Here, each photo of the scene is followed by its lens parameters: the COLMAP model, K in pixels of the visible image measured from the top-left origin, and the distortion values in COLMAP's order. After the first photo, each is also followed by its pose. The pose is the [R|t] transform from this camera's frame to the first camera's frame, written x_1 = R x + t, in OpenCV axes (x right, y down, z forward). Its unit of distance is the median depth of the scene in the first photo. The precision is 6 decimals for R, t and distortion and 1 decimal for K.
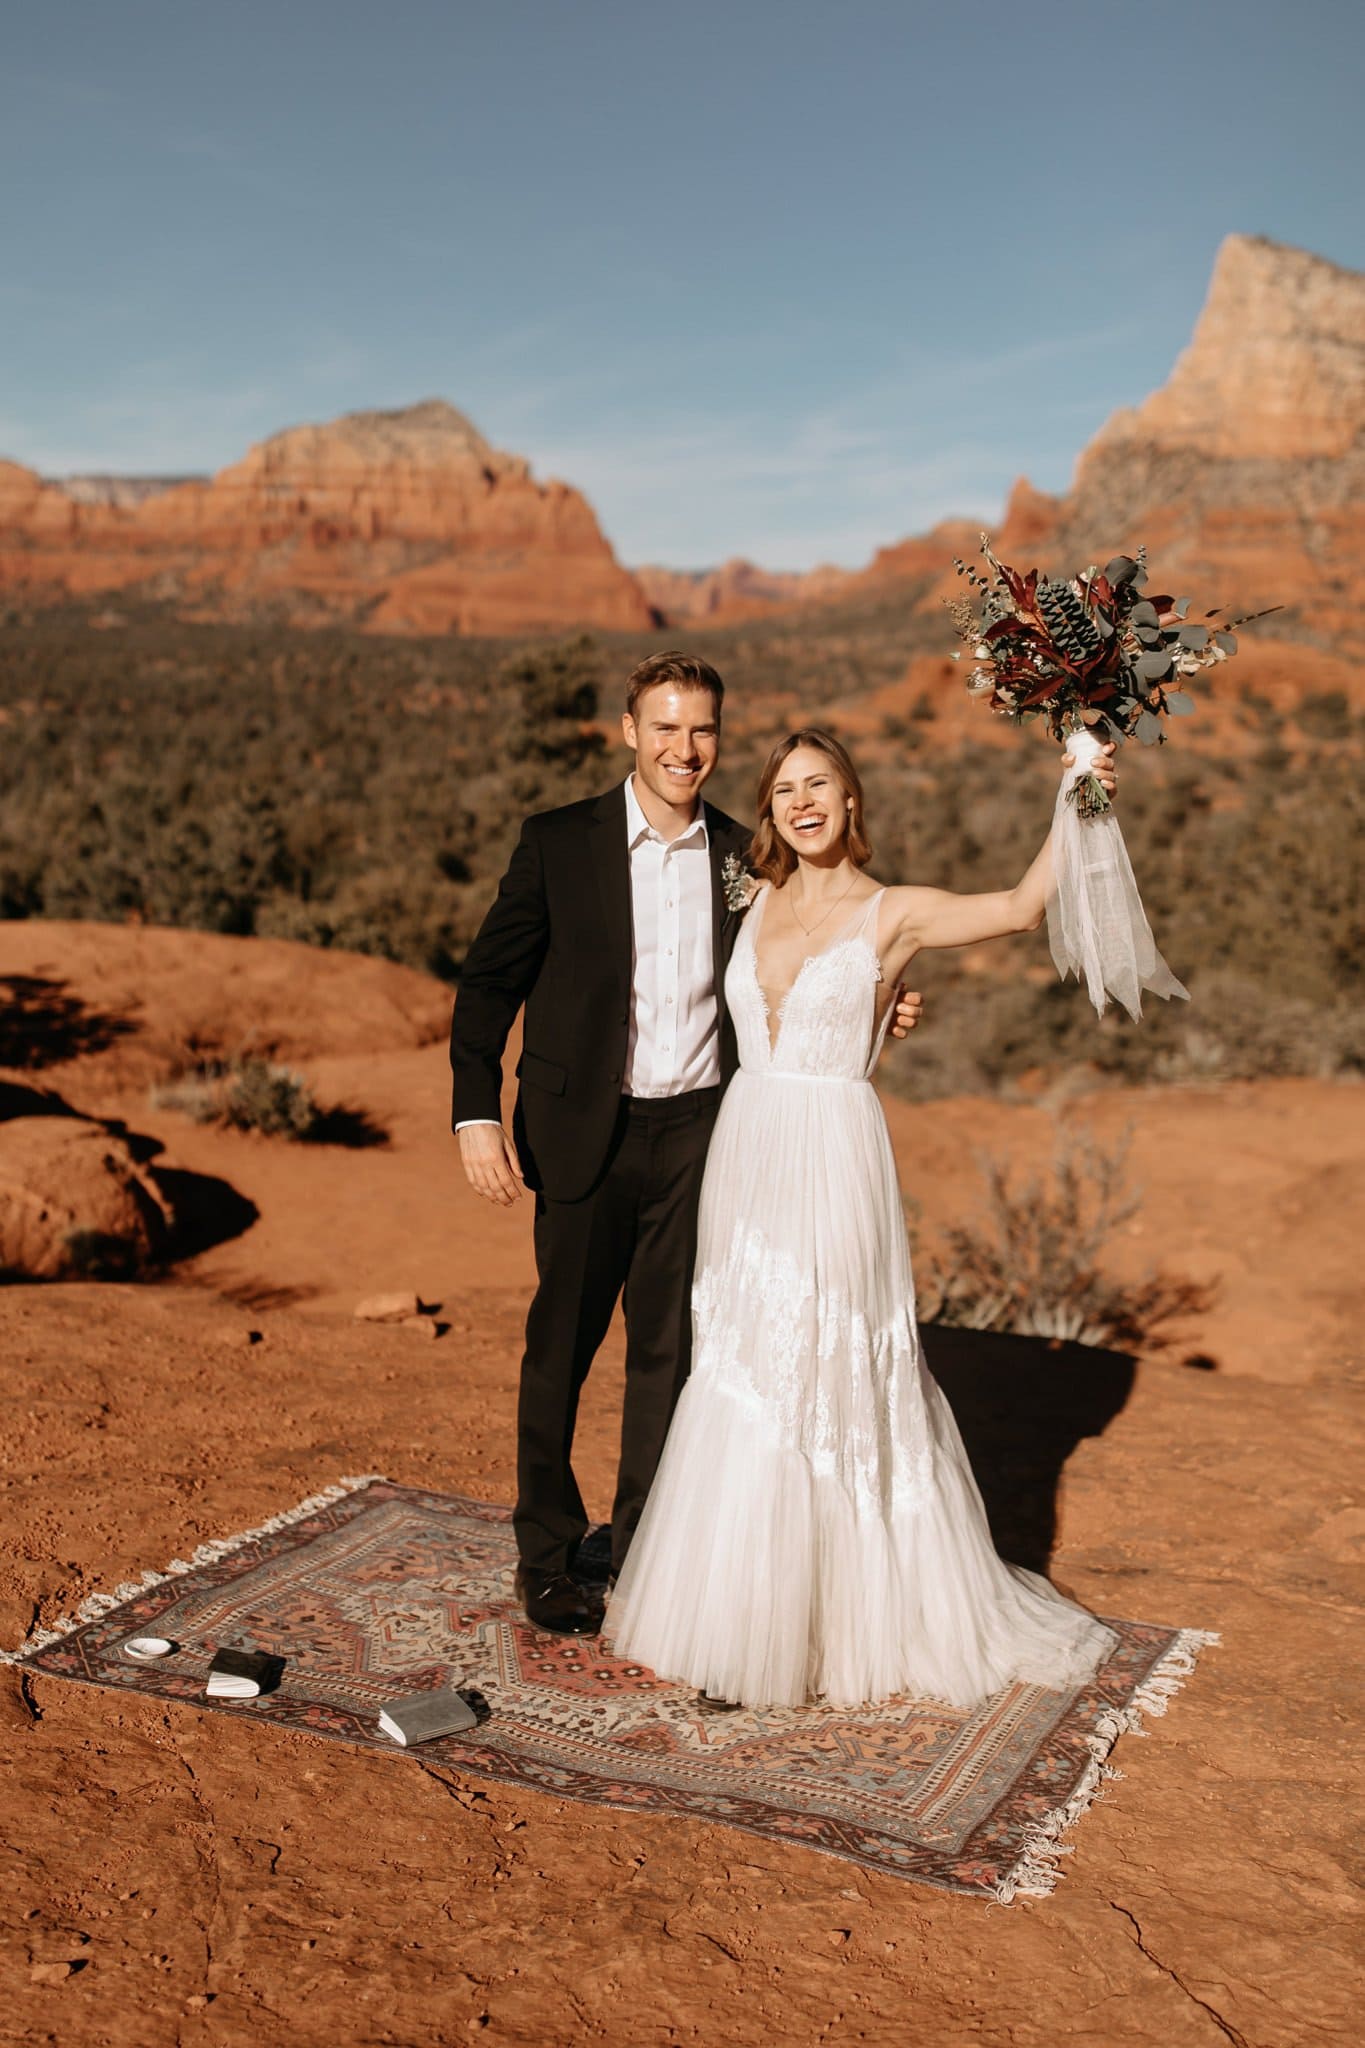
lens RADIAL K [[2271.0, 0, 599.8], [0, 2271.0, 946.0], [0, 0, 1]] dist [0.013129, -0.014281]
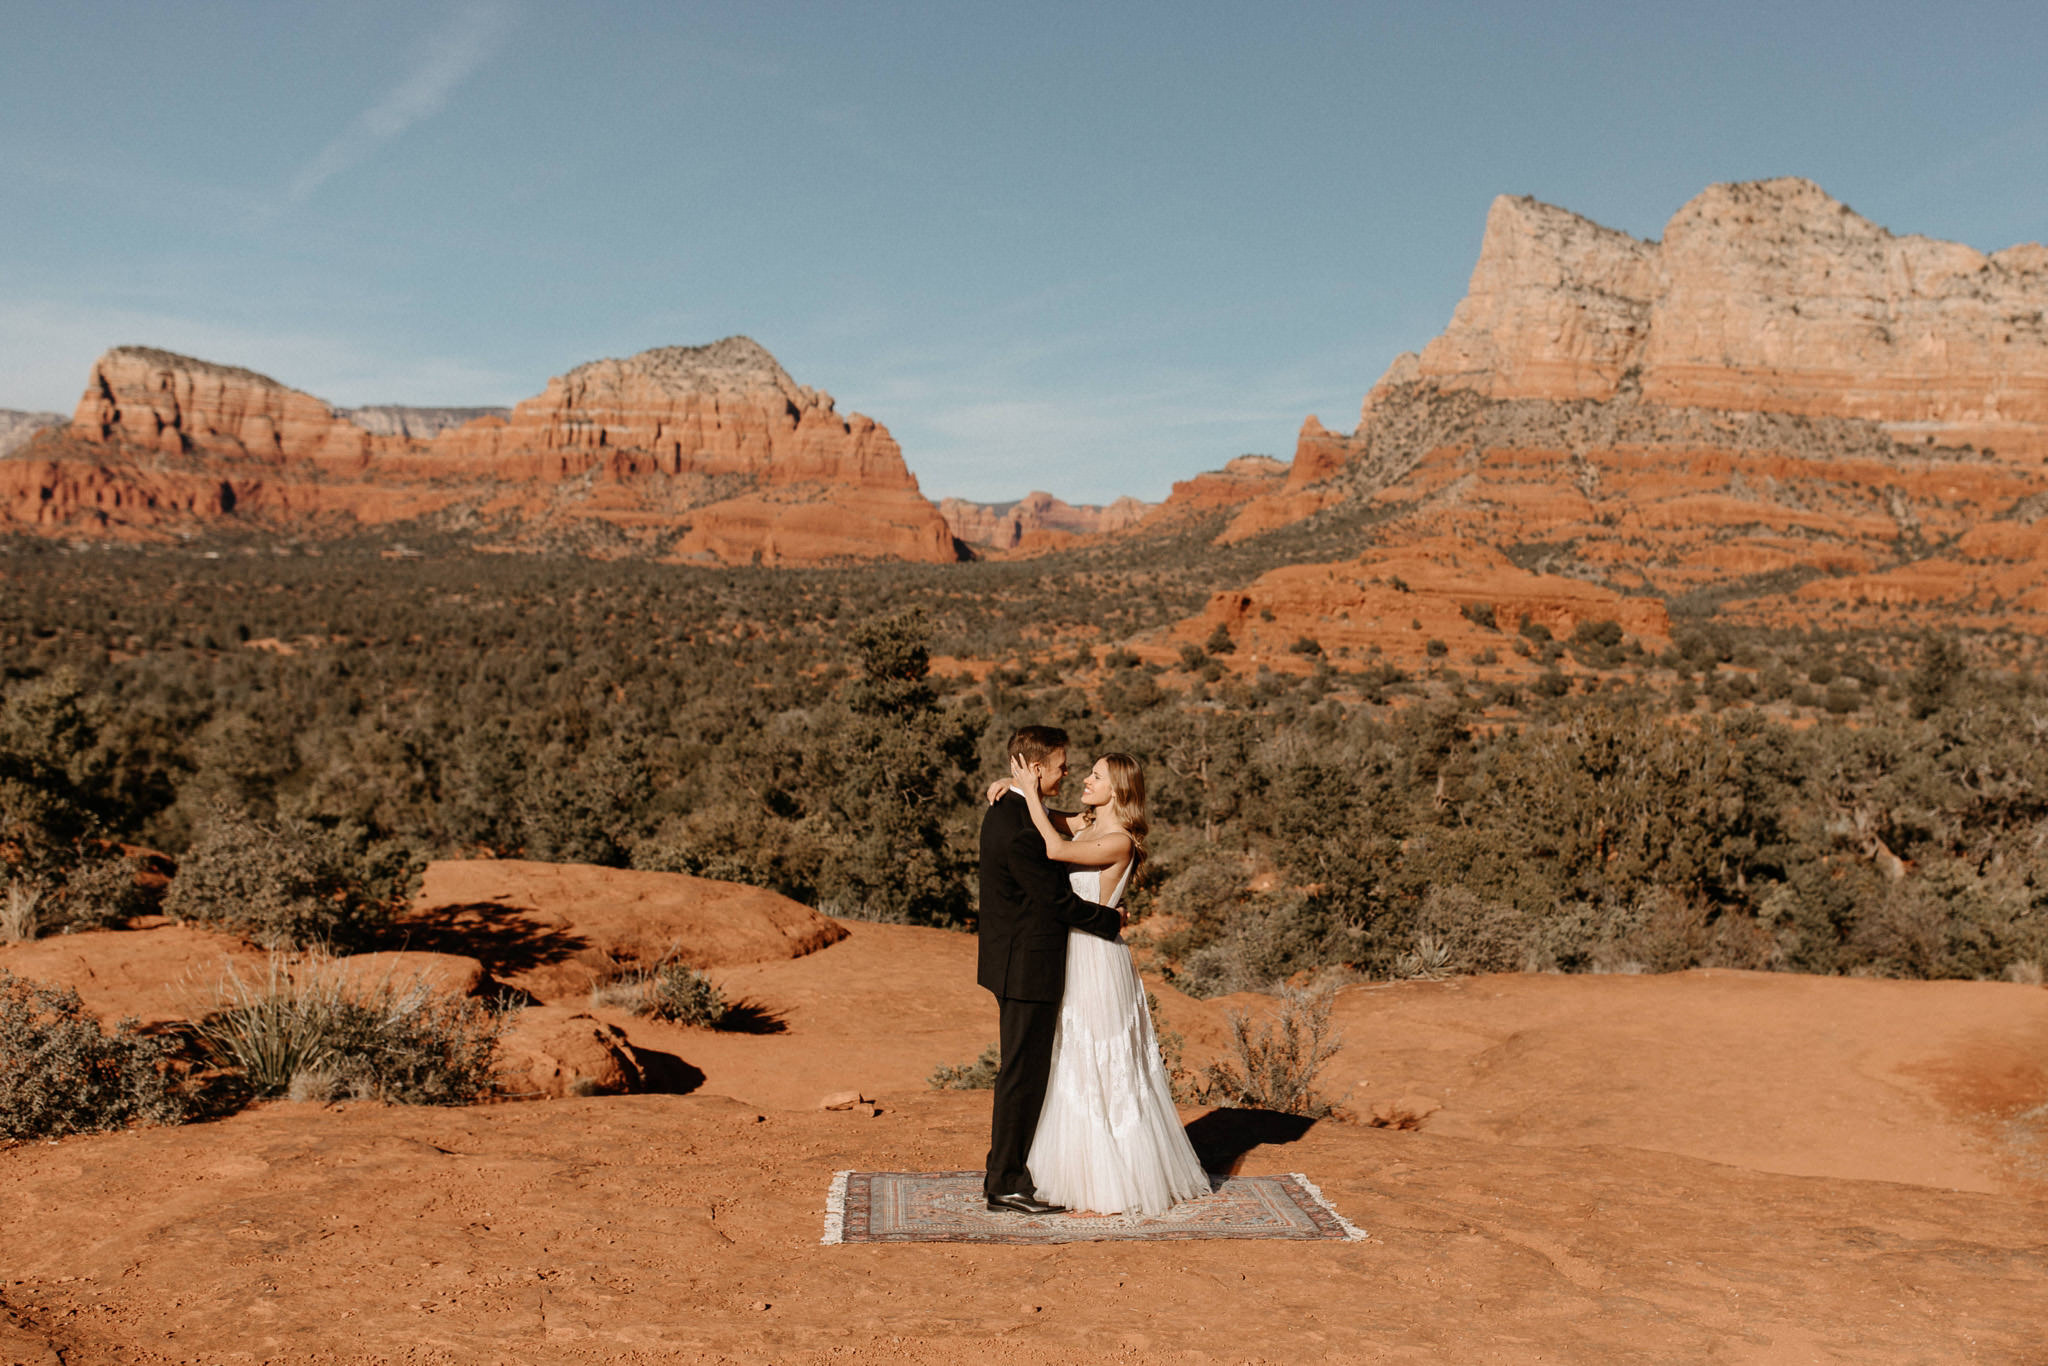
lens RADIAL K [[2319.7, 0, 1168.4], [0, 2319.7, 615.5], [0, 0, 1]] dist [0.017446, -0.030602]
pose [[0.993302, -0.003860, 0.115480, -0.016076], [0.016691, 0.993752, -0.110353, 0.002025], [-0.114332, 0.111541, 0.987161, -0.198558]]
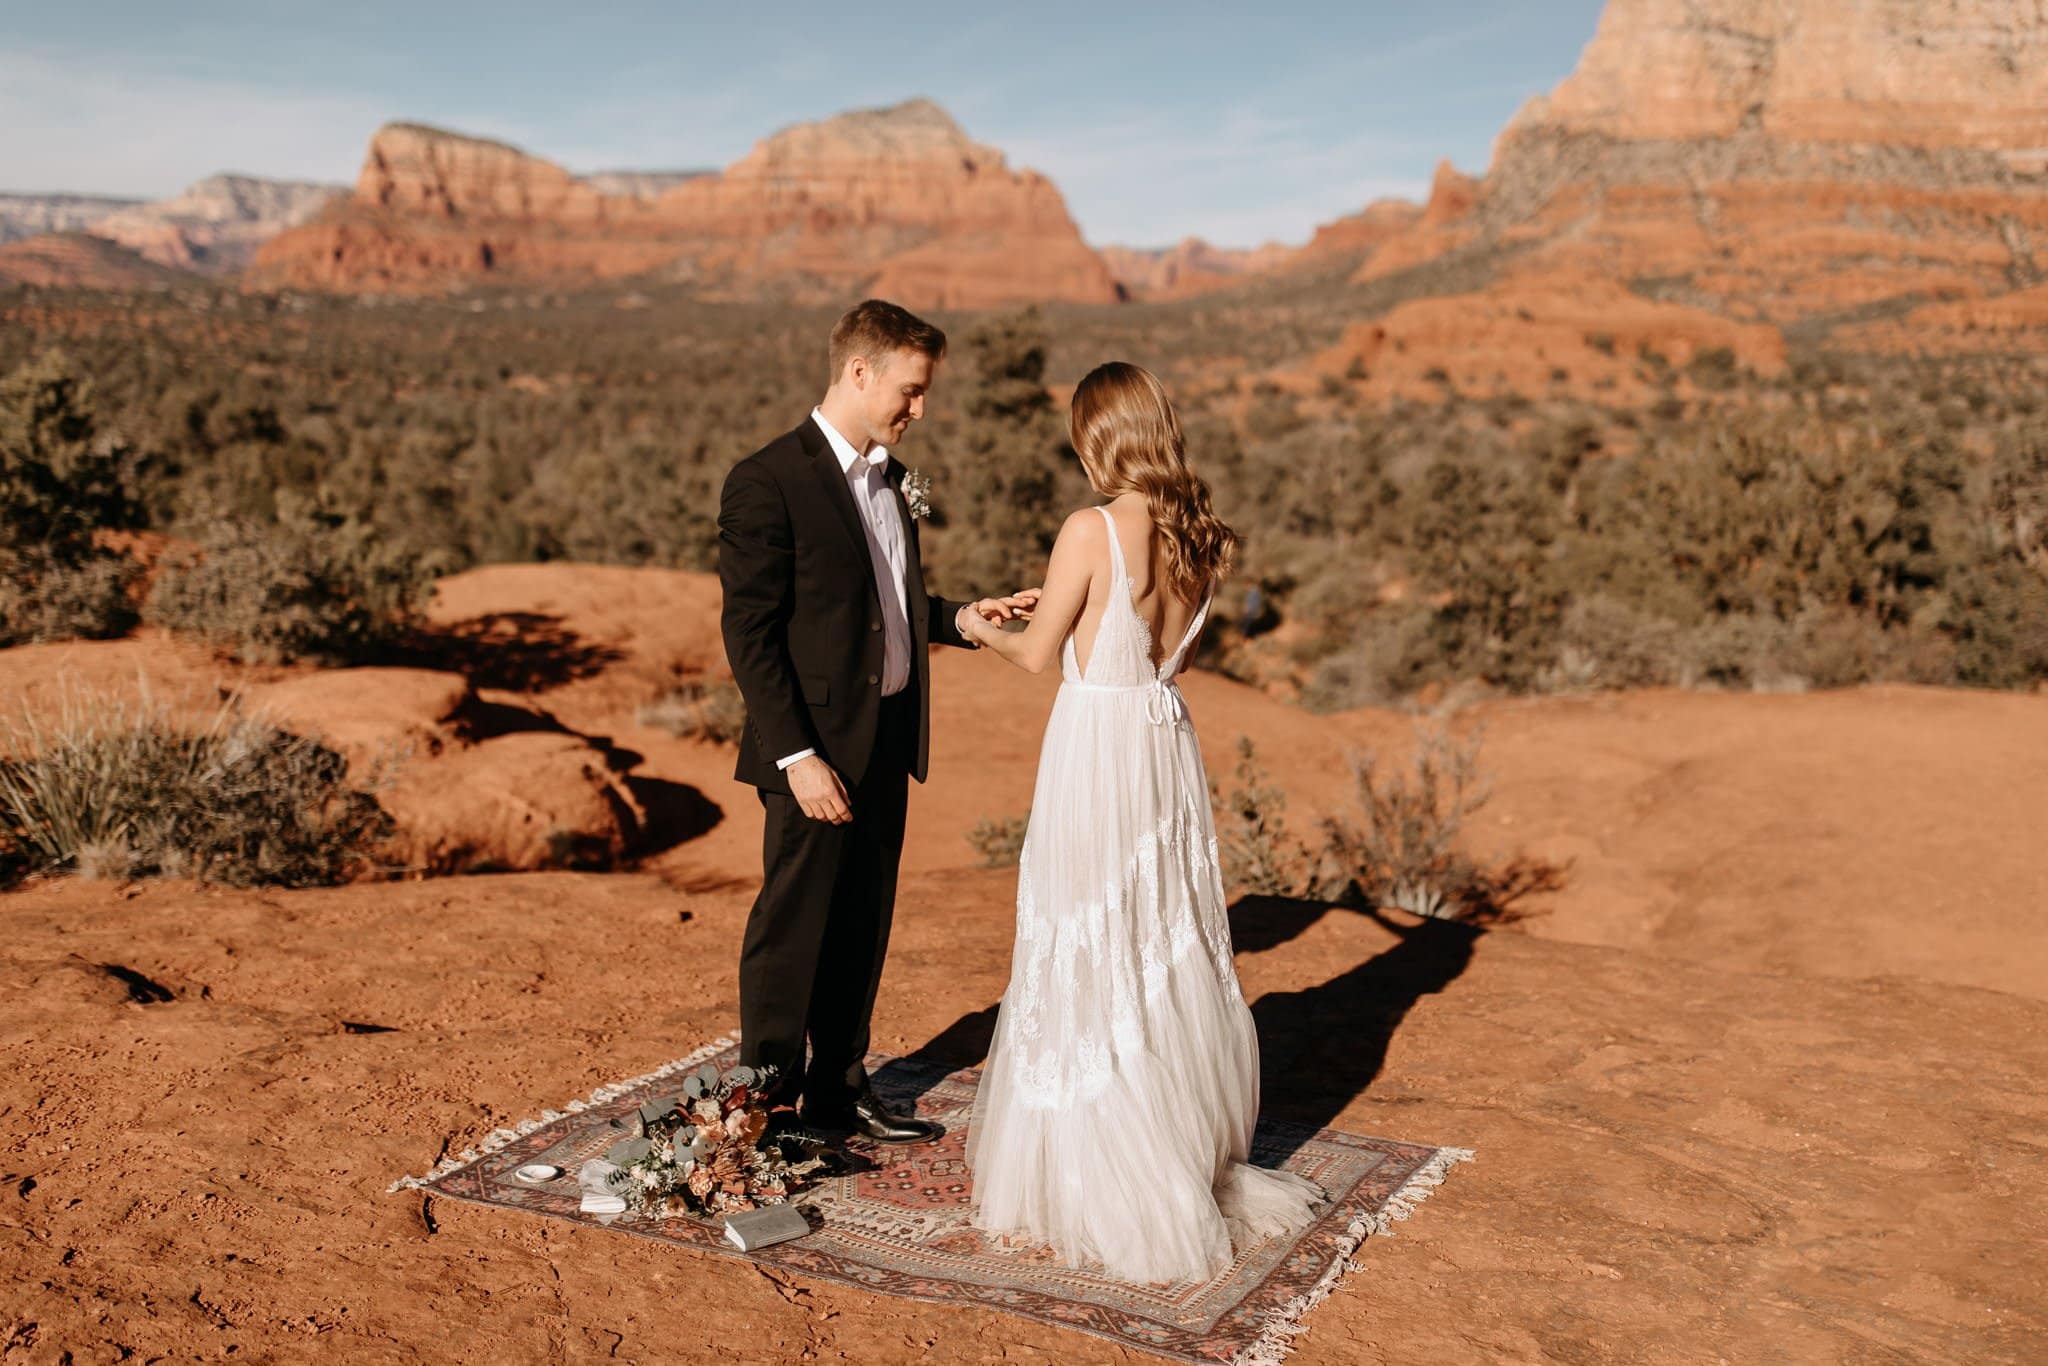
lens RADIAL K [[2005.4, 0, 1064.4], [0, 2005.4, 680.5], [0, 0, 1]] dist [0.004655, -0.007337]
pose [[0.999869, -0.014376, -0.007394, 0.014246], [0.014711, 0.998767, 0.047420, 0.002486], [0.006703, -0.047523, 0.998848, -0.000858]]
